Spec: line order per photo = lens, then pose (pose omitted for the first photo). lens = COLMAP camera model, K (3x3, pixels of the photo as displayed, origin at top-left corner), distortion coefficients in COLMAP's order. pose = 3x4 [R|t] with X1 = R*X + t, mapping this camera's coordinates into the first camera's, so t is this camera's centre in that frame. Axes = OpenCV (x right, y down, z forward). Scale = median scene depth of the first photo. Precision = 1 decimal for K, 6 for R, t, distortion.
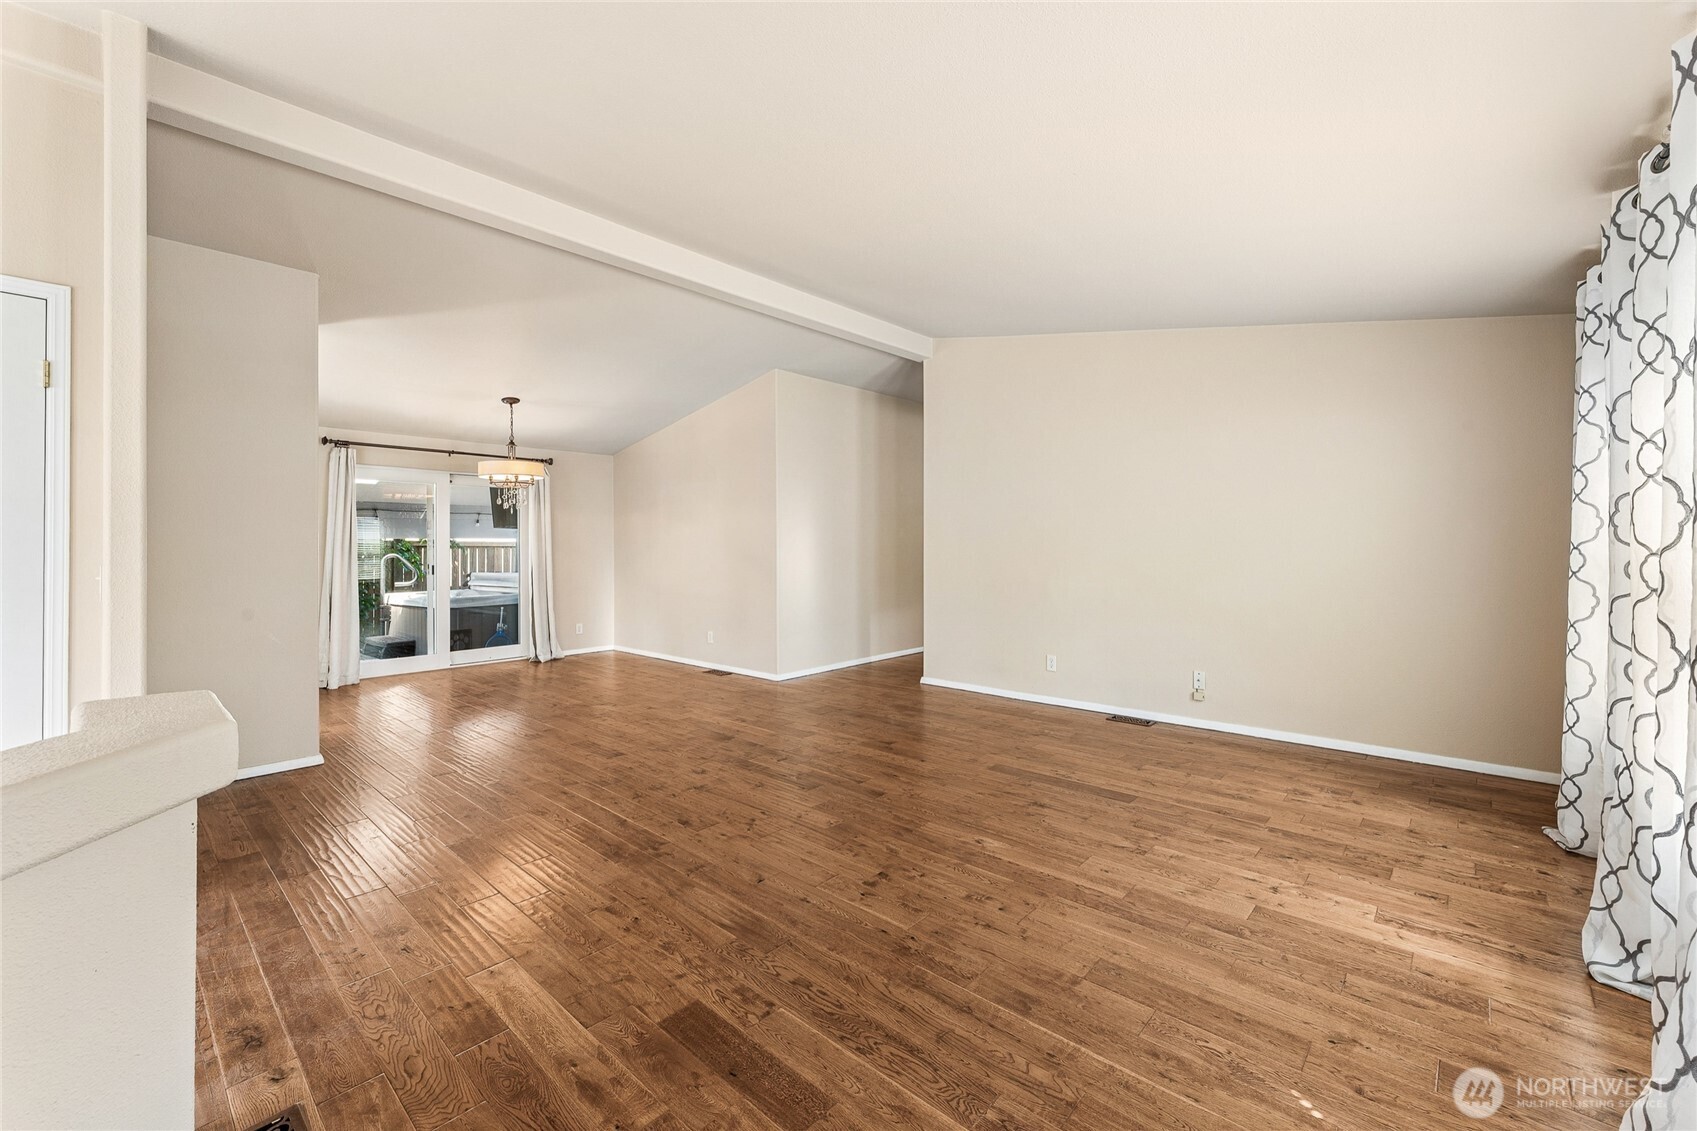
lens RADIAL K [[687.7, 0, 848.8], [0, 687.7, 541.9], [0, 0, 1]] dist [0.003915, -0.000755]
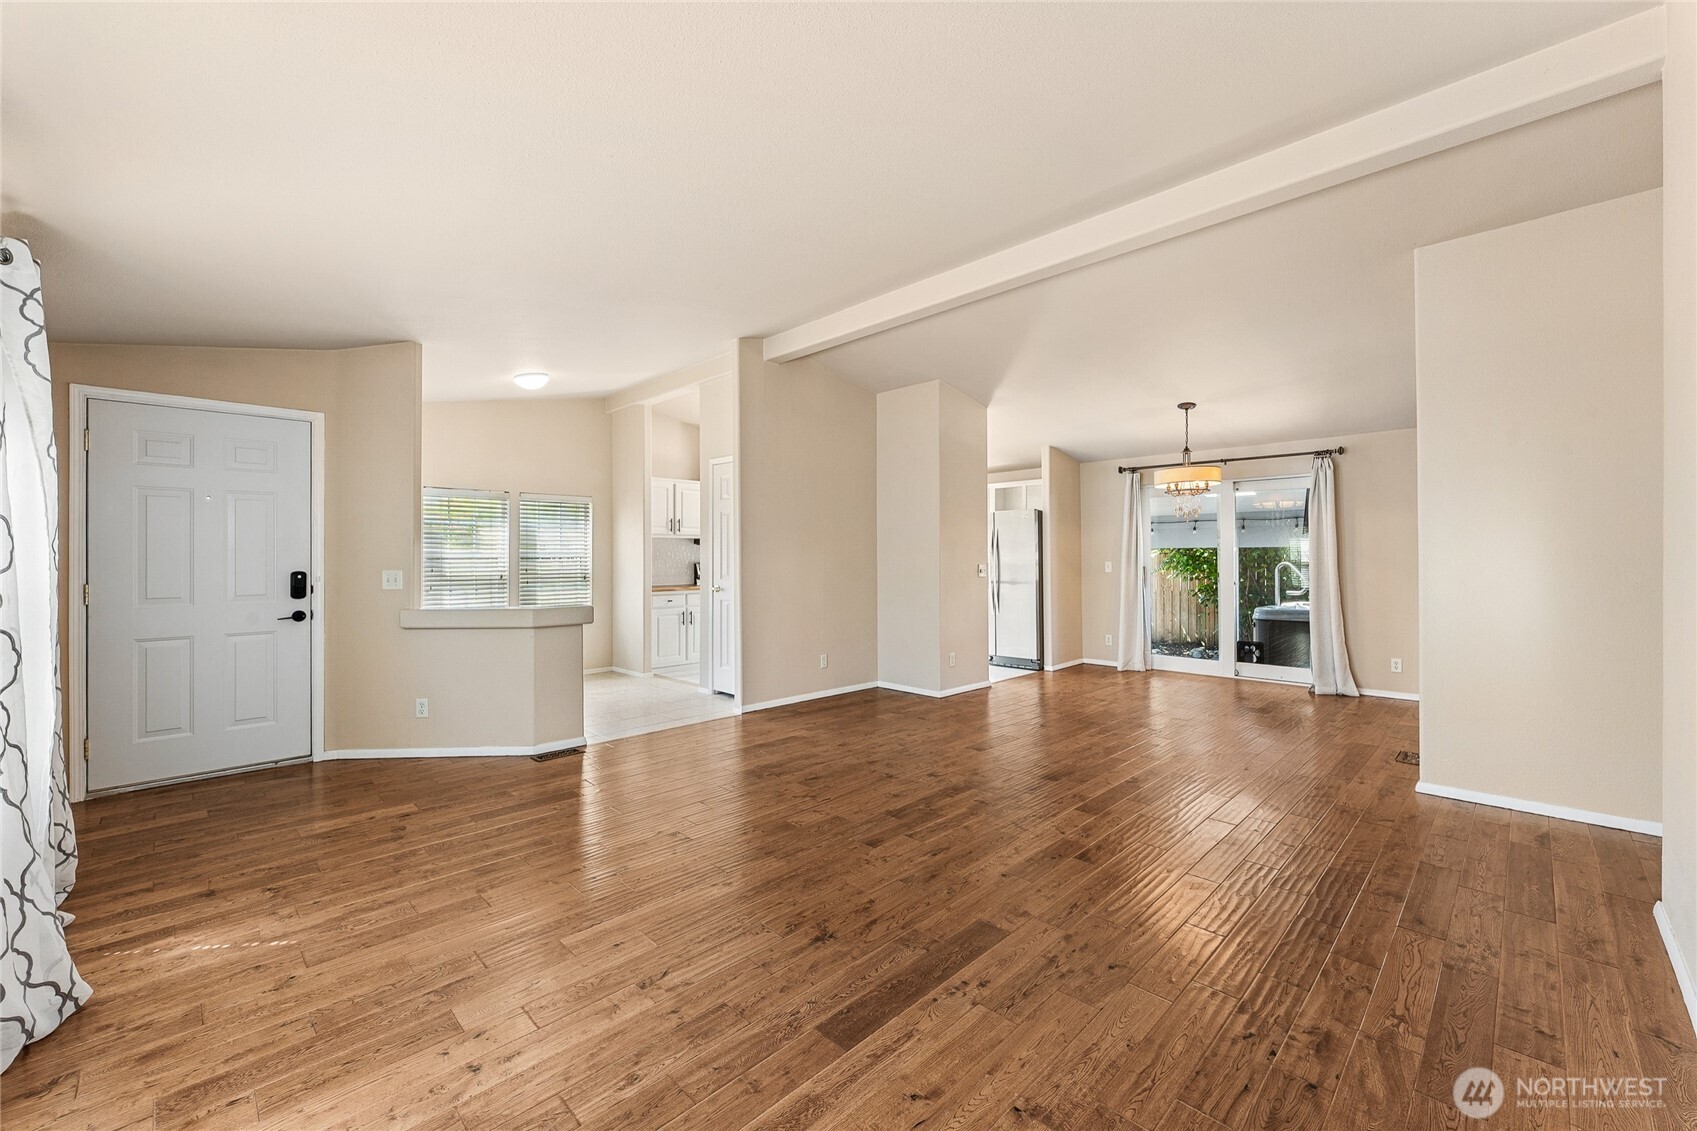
lens RADIAL K [[687.7, 0, 832.2], [0, 687.7, 554.5], [0, 0, 1]] dist [0.003915, -0.000755]
pose [[-0.059763, 0.001312, -0.998212, 1.005540], [0.010146, 0.999948, 0.000707, -0.002286], [0.998161, -0.010086, -0.059773, 1.100793]]
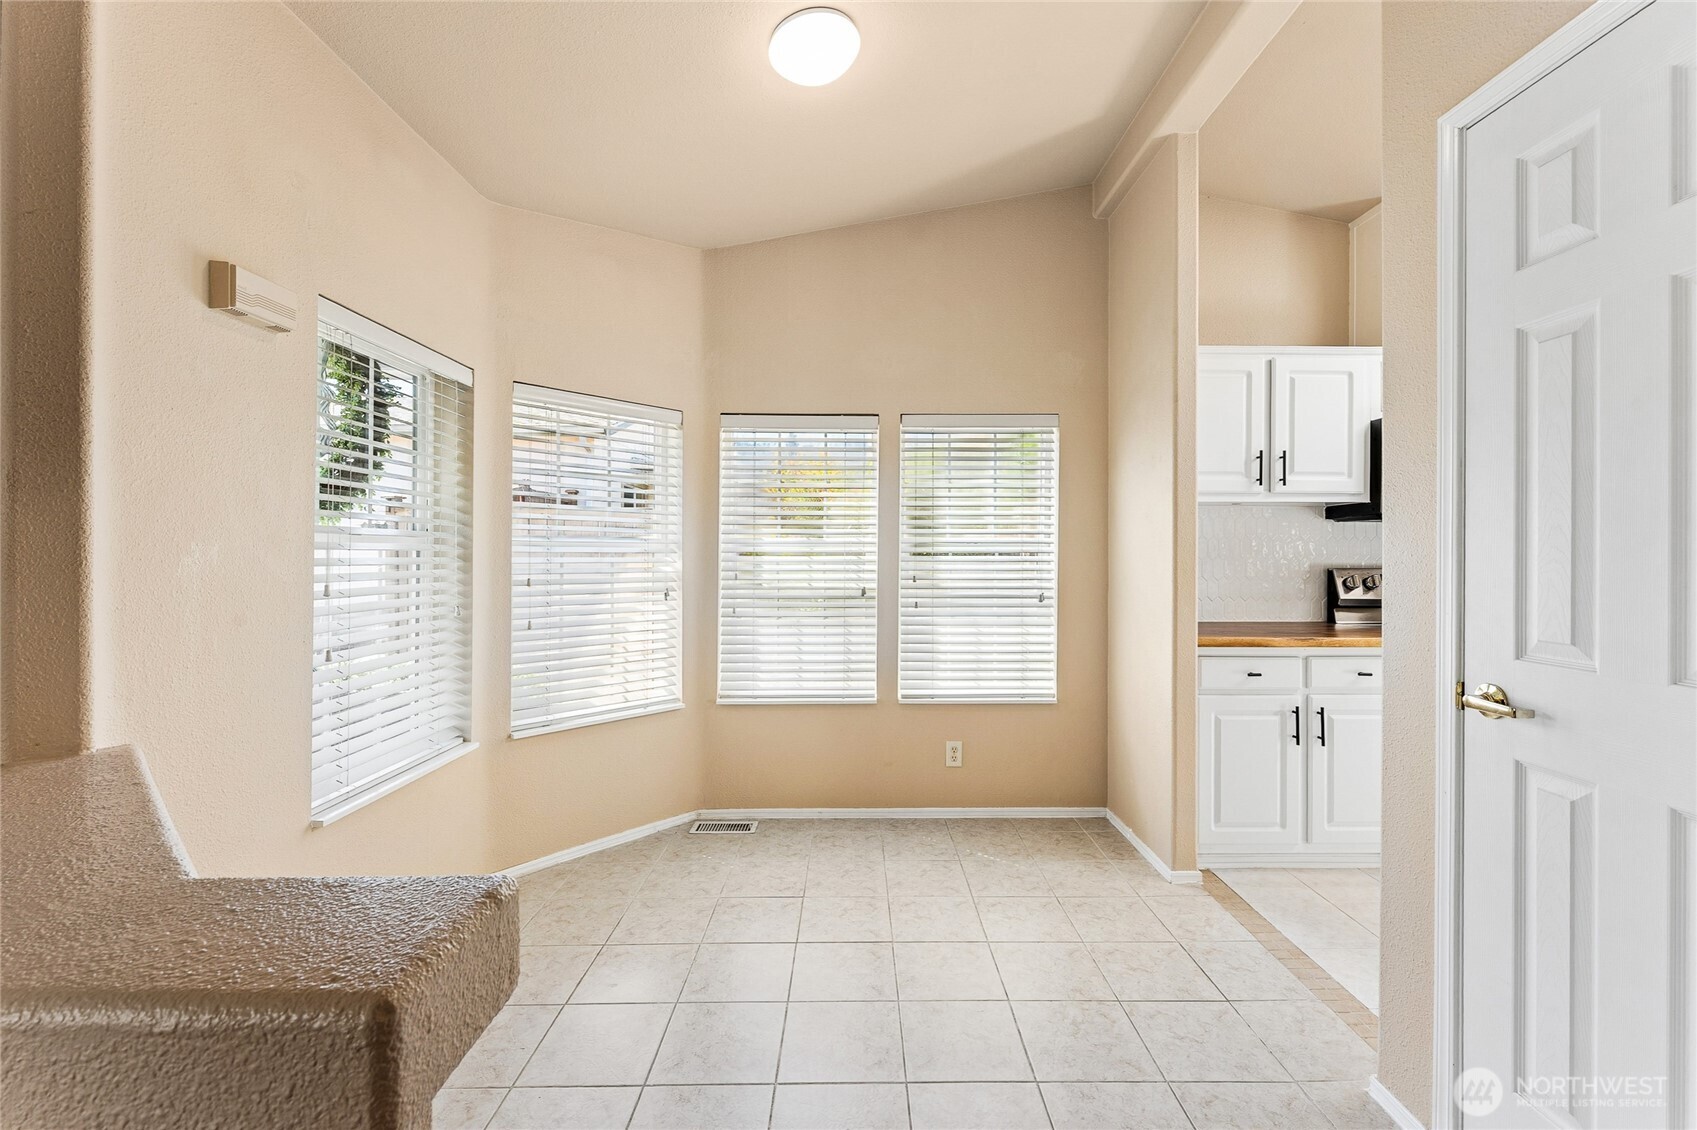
lens RADIAL K [[687.7, 0, 864.3], [0, 687.7, 555.7], [0, 0, 1]] dist [0.003915, -0.000755]
pose [[-0.733198, -0.000296, -0.680015, -0.455263], [0.005380, 0.999966, -0.006236, 0.009929], [0.679994, -0.008231, -0.733172, 0.680003]]
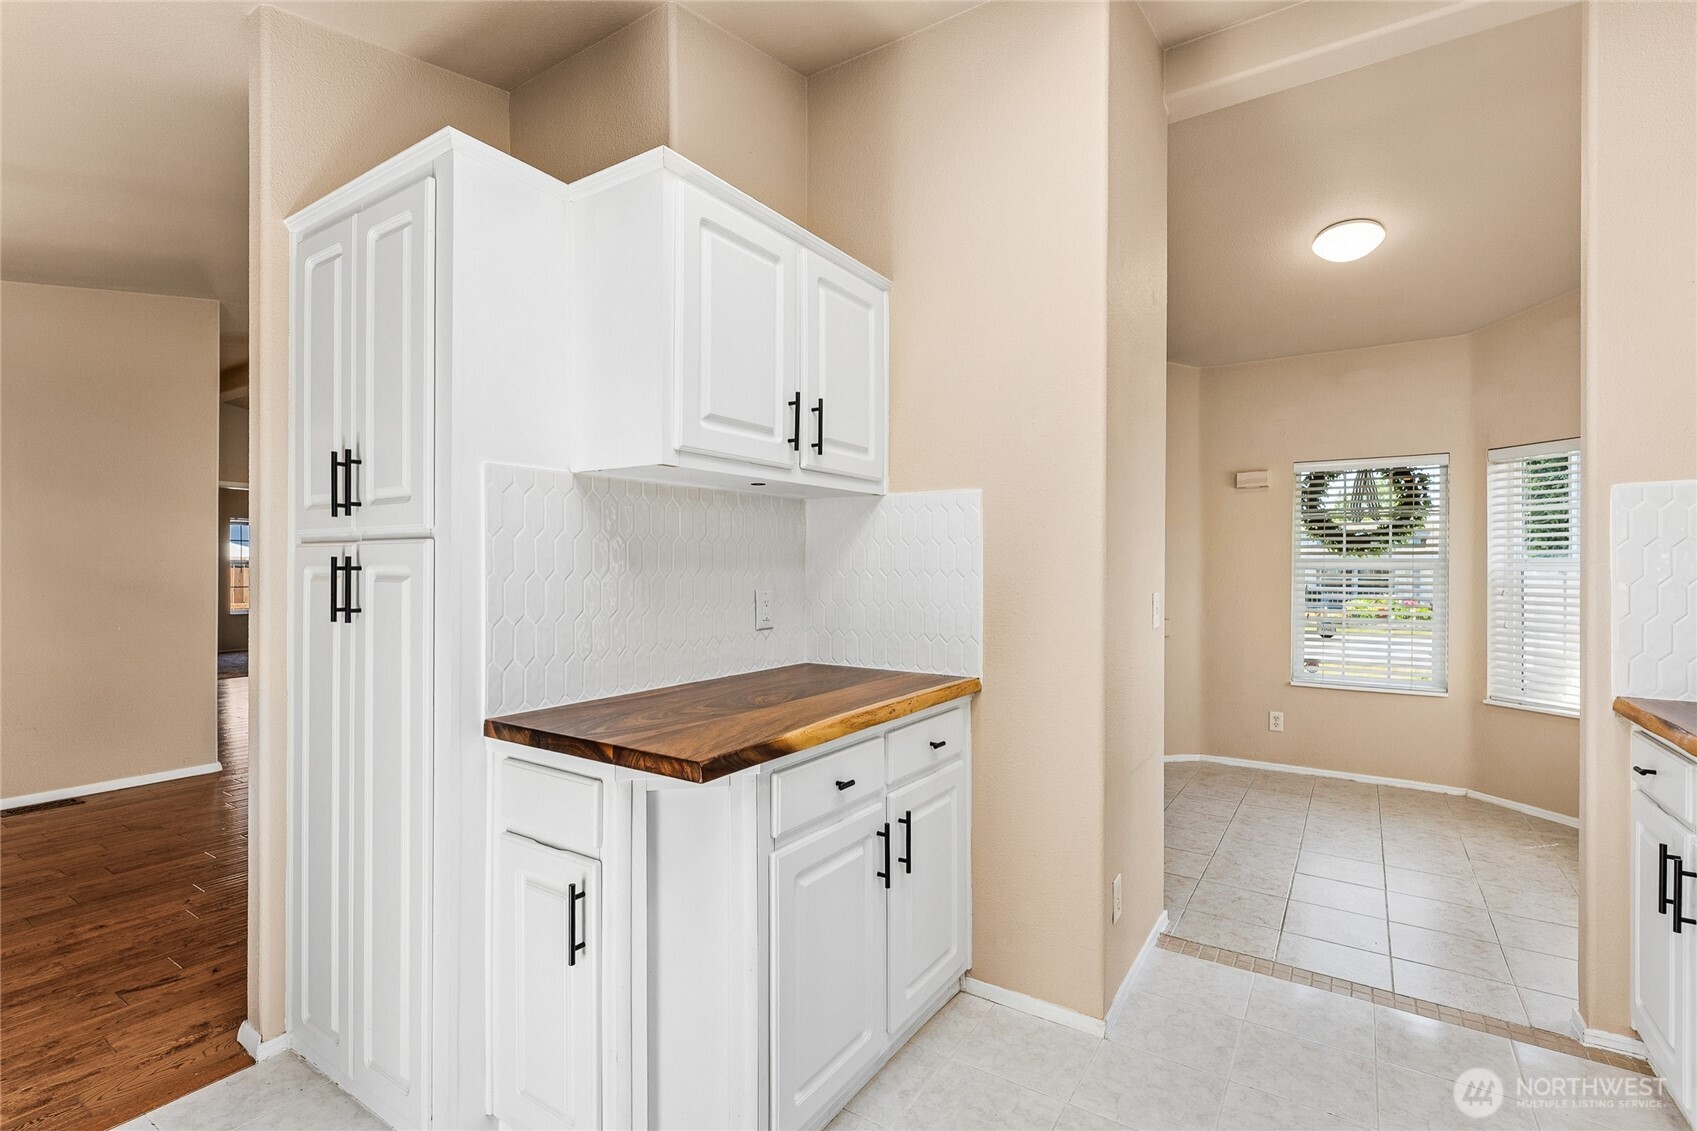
lens RADIAL K [[765.1, 0, 848.7], [0, 765.1, 575.9], [0, 0, 1]] dist [-0.000147, 0.000011]
pose [[-0.147561, 0.009328, 0.989009, -1.910969], [-0.005348, 0.999933, -0.010229, 0.032407], [-0.989039, -0.006798, -0.147501, 1.046407]]
